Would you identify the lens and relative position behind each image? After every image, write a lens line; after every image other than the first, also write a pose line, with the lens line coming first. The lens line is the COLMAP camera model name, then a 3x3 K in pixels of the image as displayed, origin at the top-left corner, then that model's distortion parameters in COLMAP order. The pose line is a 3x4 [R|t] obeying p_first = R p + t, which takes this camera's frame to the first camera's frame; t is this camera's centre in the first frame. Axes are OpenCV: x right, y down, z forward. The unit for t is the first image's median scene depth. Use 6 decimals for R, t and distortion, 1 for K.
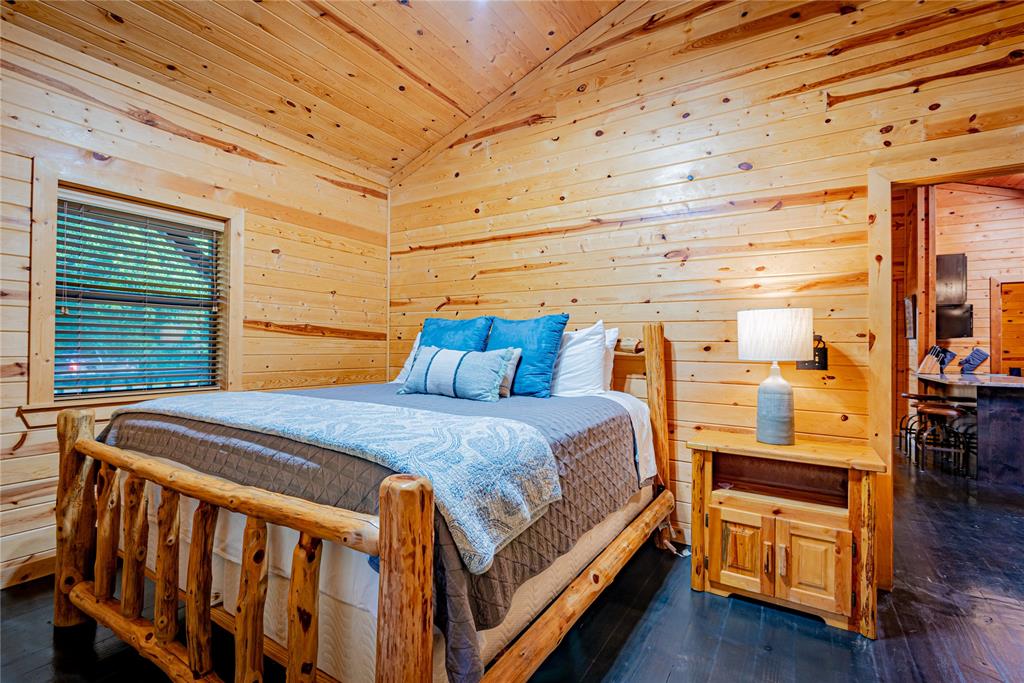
lens RADIAL K [[458.4, 0, 514.4], [0, 458.4, 342.4], [0, 0, 1]] dist [0.003821, -0.003308]
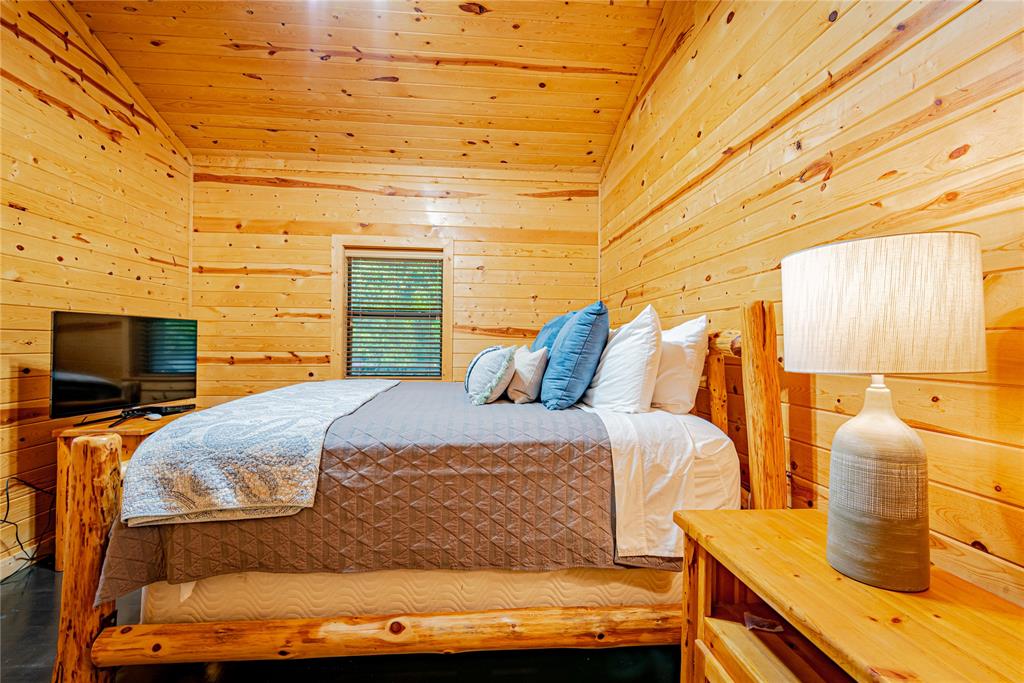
lens RADIAL K [[458.4, 0, 512.2], [0, 458.4, 342.9], [0, 0, 1]] dist [0.003821, -0.003308]
pose [[0.602383, -0.009509, -0.798150, 0.522005], [0.003737, 0.999952, -0.009092, 0.010571], [0.798198, 0.002494, 0.602390, 0.370253]]
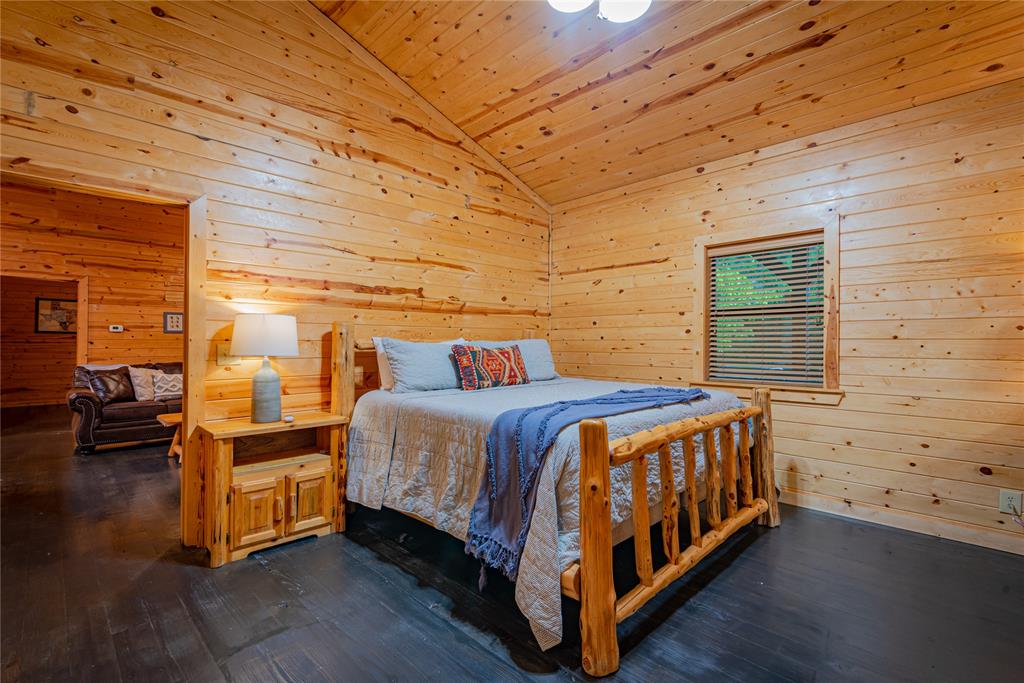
lens RADIAL K [[458.4, 0, 509.8], [0, 458.4, 336.7], [0, 0, 1]] dist [0.003821, -0.003308]
pose [[0.243338, 0.012792, 0.969857, -0.382219], [-0.005021, 0.999916, -0.011929, -0.001822], [-0.969929, -0.001967, 0.243381, 0.041068]]
